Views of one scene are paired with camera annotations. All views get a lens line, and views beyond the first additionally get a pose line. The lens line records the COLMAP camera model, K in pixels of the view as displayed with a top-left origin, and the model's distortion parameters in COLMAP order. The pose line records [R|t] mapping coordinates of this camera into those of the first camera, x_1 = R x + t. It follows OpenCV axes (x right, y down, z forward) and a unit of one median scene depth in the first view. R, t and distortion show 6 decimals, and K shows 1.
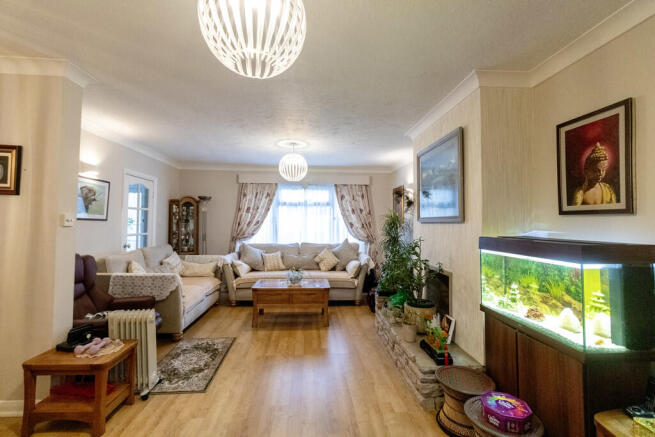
lens RADIAL K [[300.7, 0, 327.0], [0, 300.7, 214.4], [0, 0, 1]] dist [-0.000783, 0.001579]
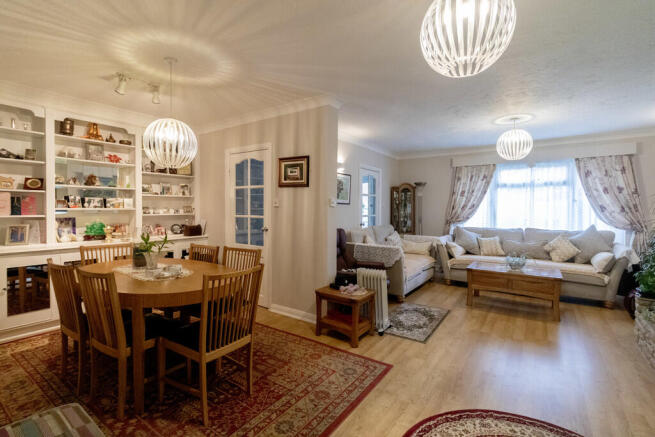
lens RADIAL K [[300.7, 0, 328.1], [0, 300.7, 212.6], [0, 0, 1]] dist [-0.000783, 0.001579]
pose [[0.778306, 0.005052, -0.627865, 0.033254], [0.019993, 0.999261, 0.032823, 0.013452], [0.627567, -0.038099, 0.777630, -0.112862]]
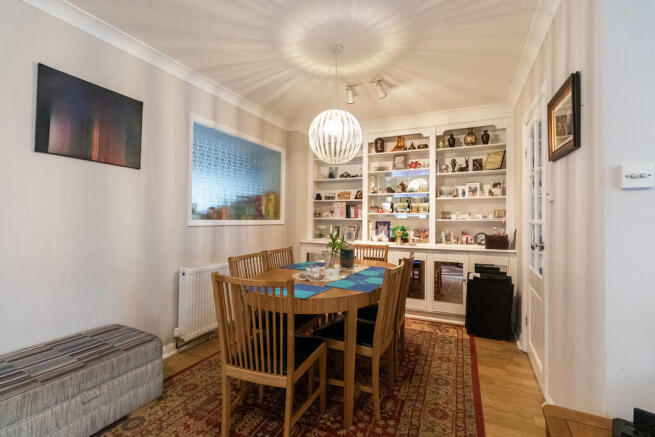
lens RADIAL K [[300.7, 0, 325.2], [0, 300.7, 215.5], [0, 0, 1]] dist [-0.000783, 0.001579]
pose [[-0.482900, -0.023536, -0.875359, -0.123762], [0.014296, 0.999294, -0.034755, 0.064579], [0.875559, -0.029298, -0.482223, 0.538369]]
